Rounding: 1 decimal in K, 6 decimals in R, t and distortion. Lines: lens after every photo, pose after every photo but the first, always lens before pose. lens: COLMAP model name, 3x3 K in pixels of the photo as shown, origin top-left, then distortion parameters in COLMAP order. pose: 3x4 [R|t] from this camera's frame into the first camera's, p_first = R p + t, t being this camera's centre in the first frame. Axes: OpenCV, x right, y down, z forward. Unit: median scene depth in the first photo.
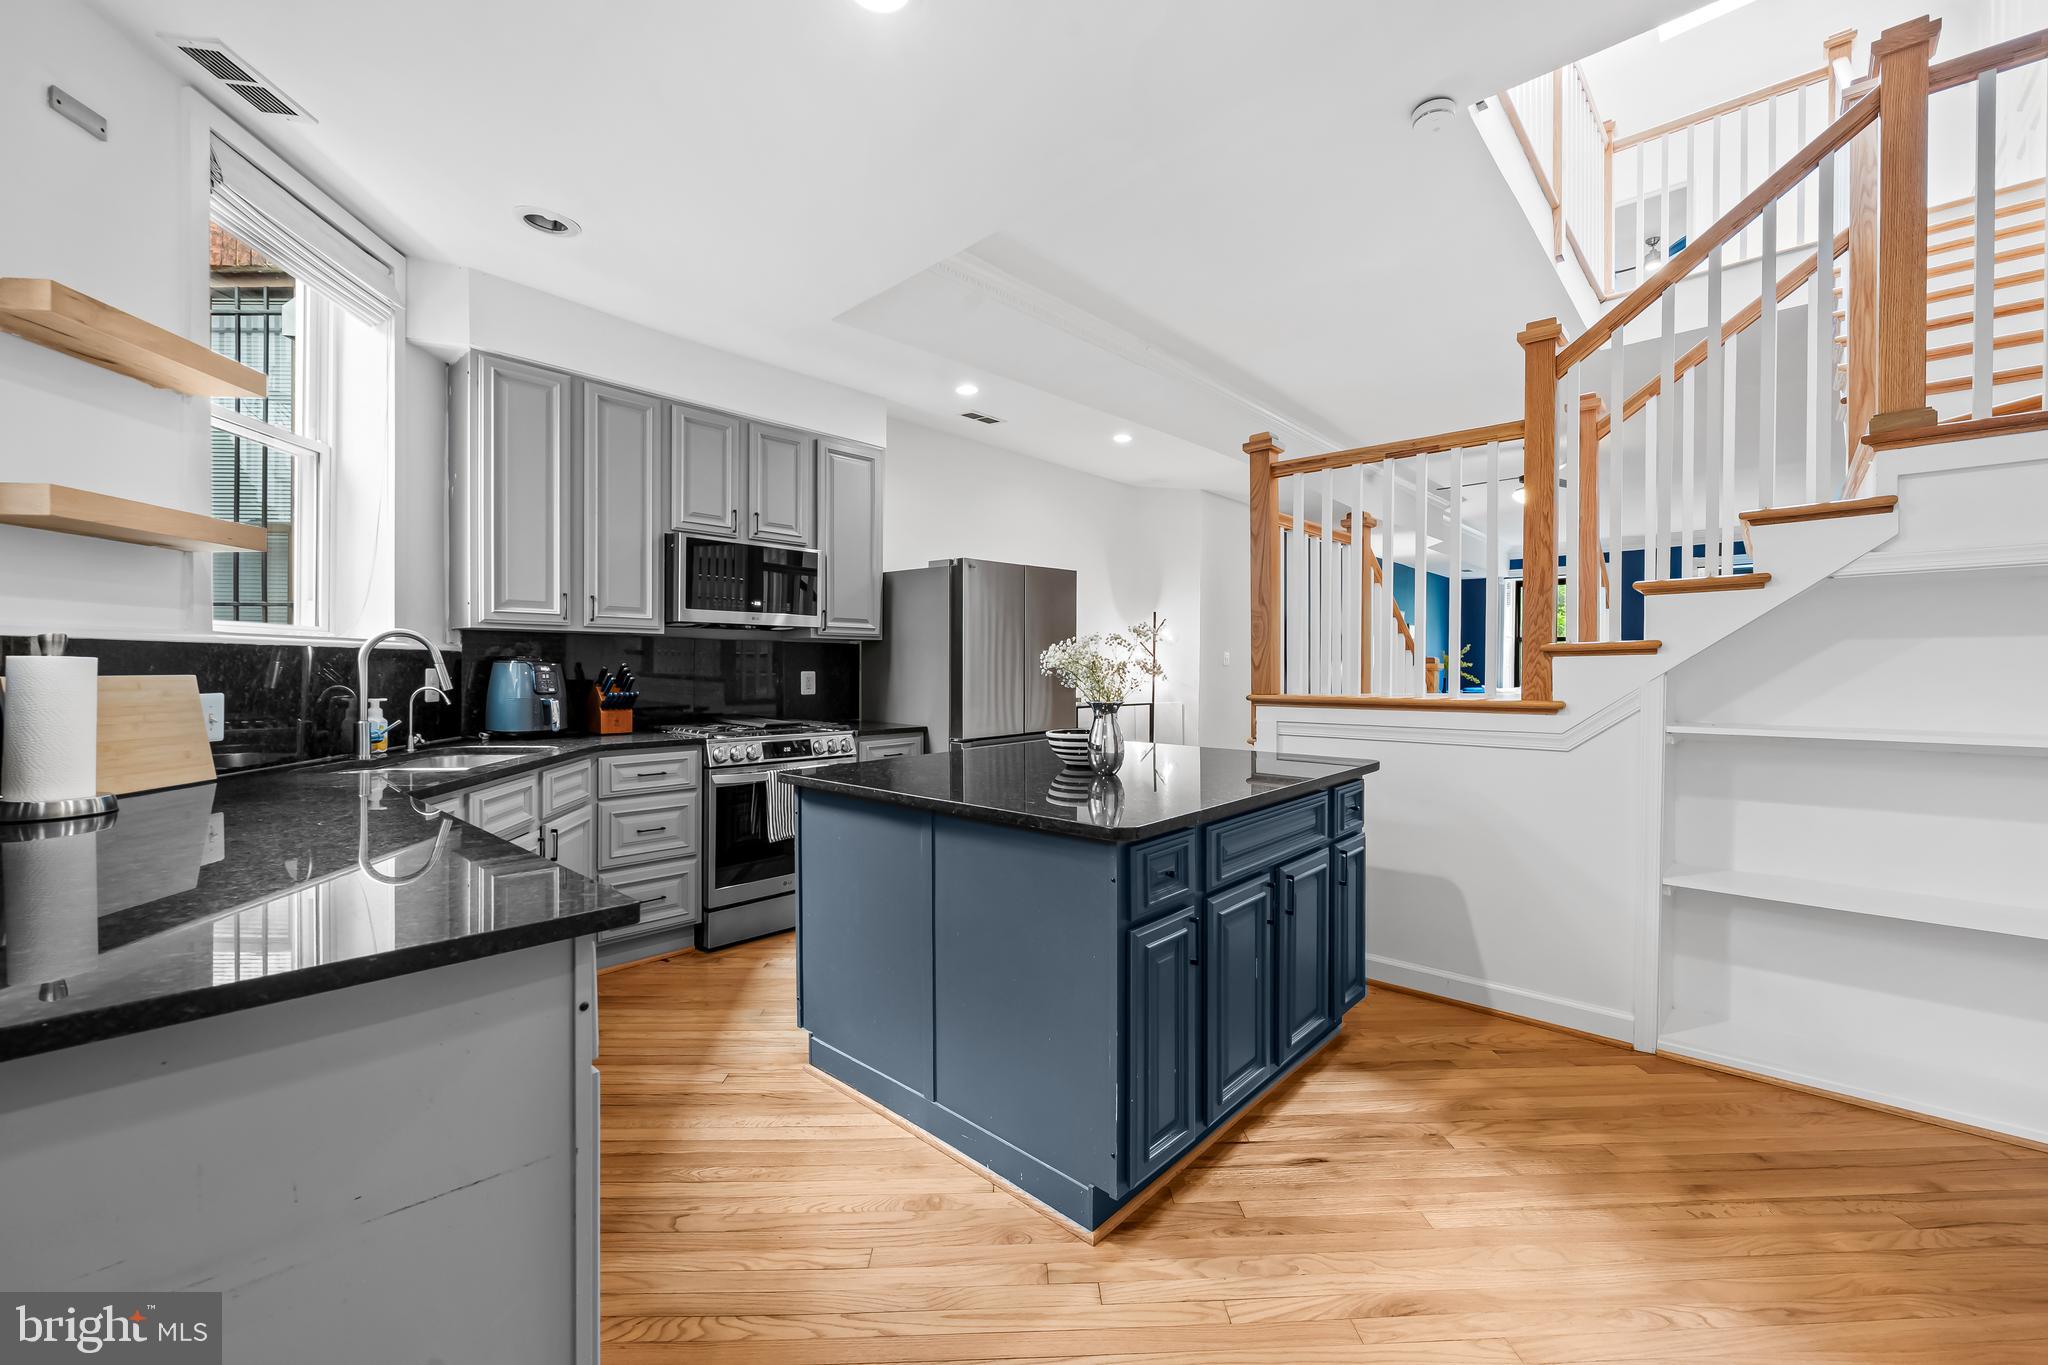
lens RADIAL K [[815.7, 0, 1031.4], [0, 815.7, 665.4], [0, 0, 1]] dist [-0.002513, 0.000203]
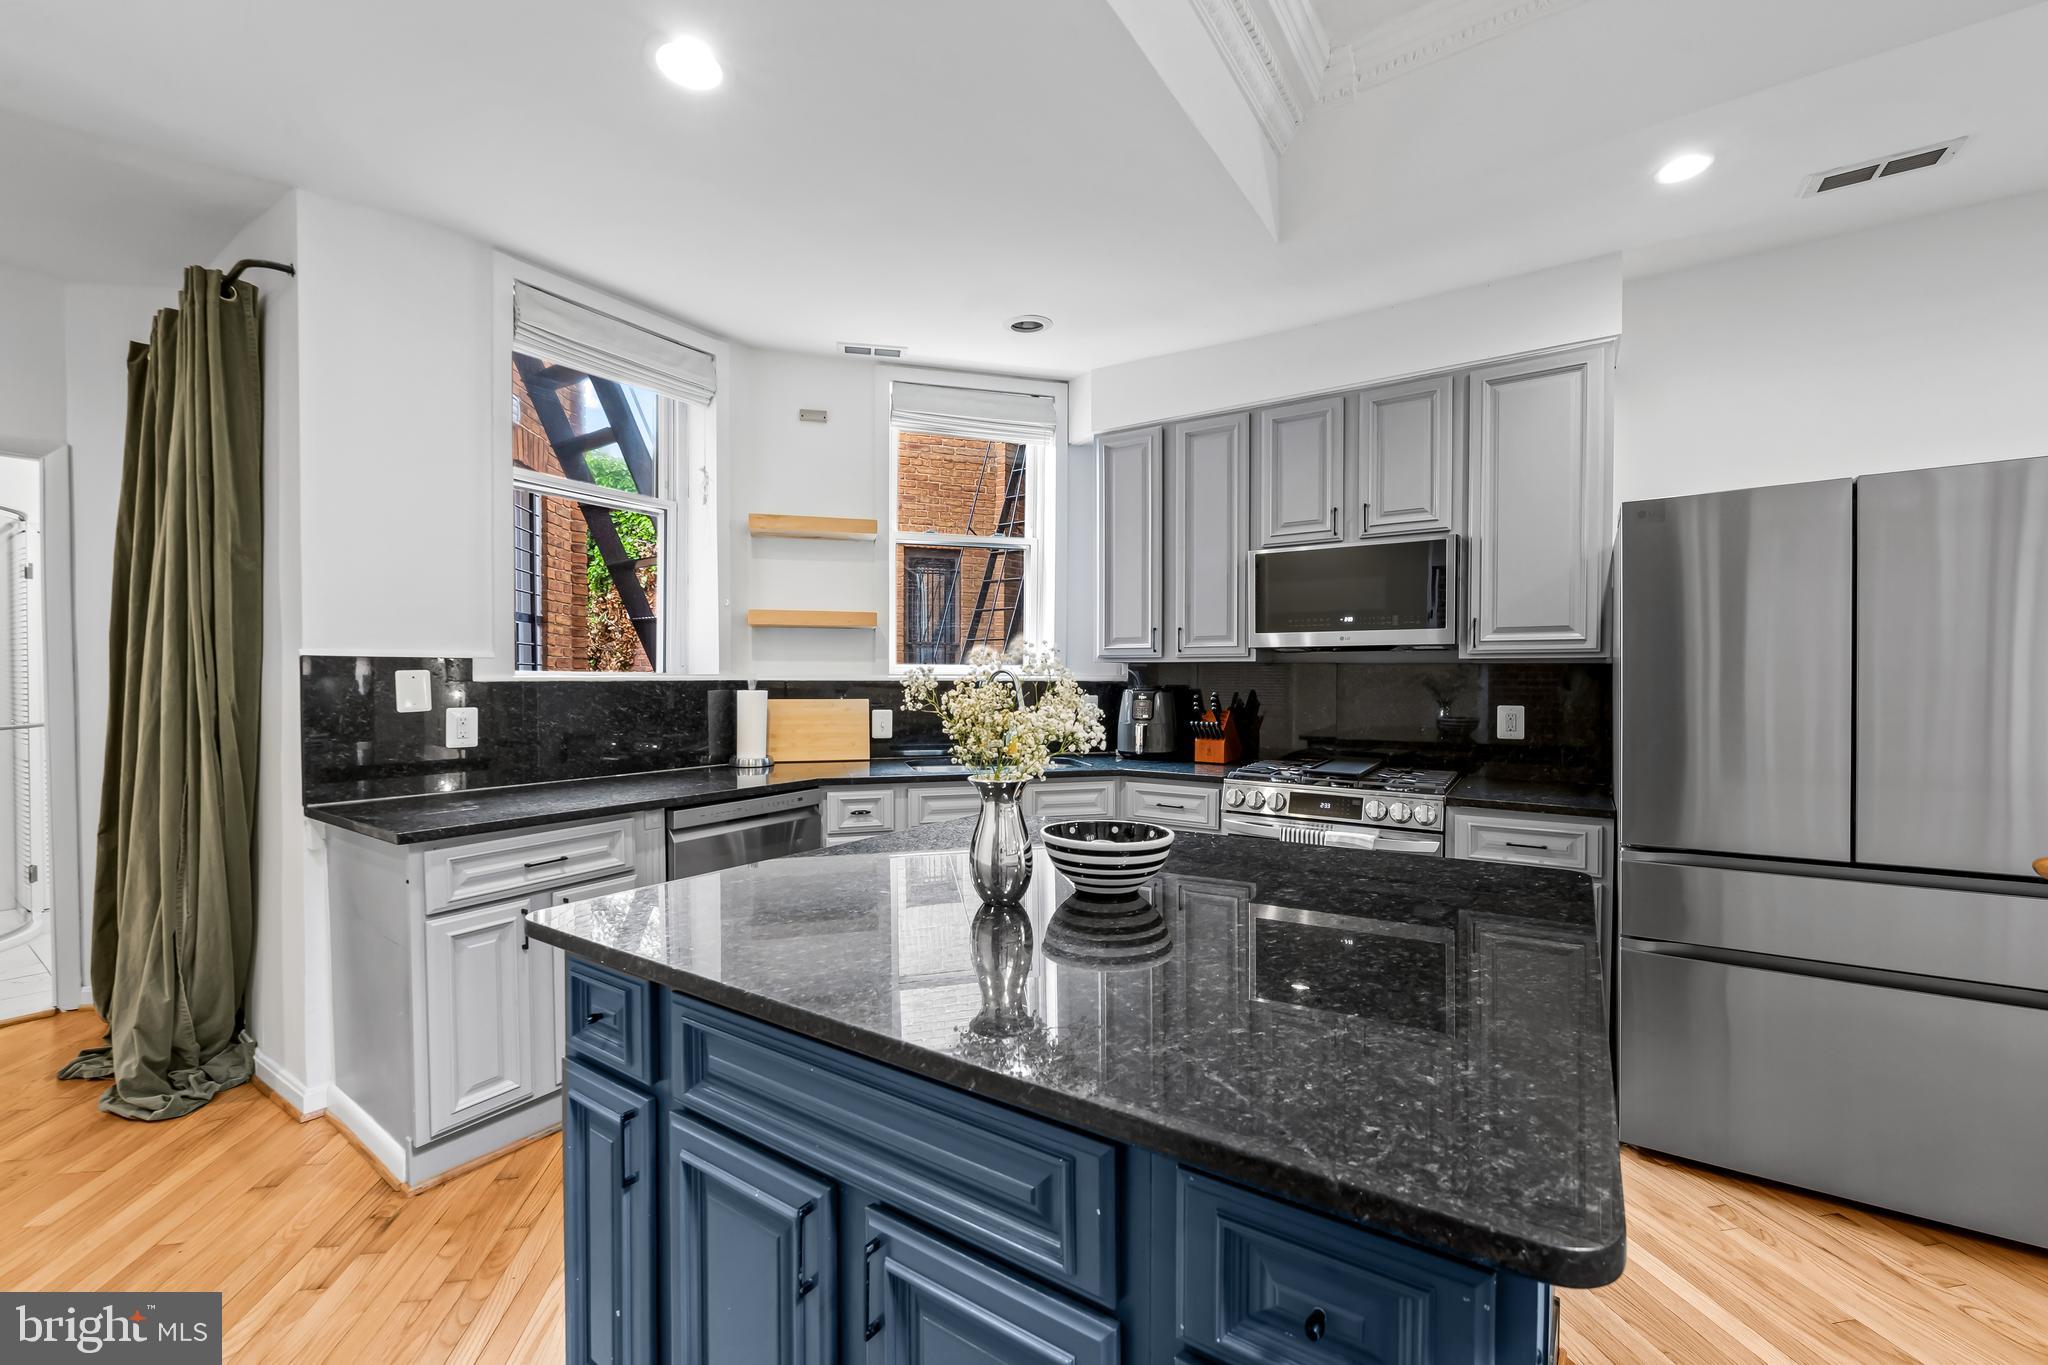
lens RADIAL K [[841.2, 0, 1024.0], [0, 841.2, 682.5], [0, 0, 1]] dist [-0.000212, -0.000013]
pose [[0.135551, 0.000161, -0.990770, 0.474506], [-0.003065, 0.999995, -0.000256, -0.014068], [0.990766, 0.003072, 0.135551, 0.624269]]
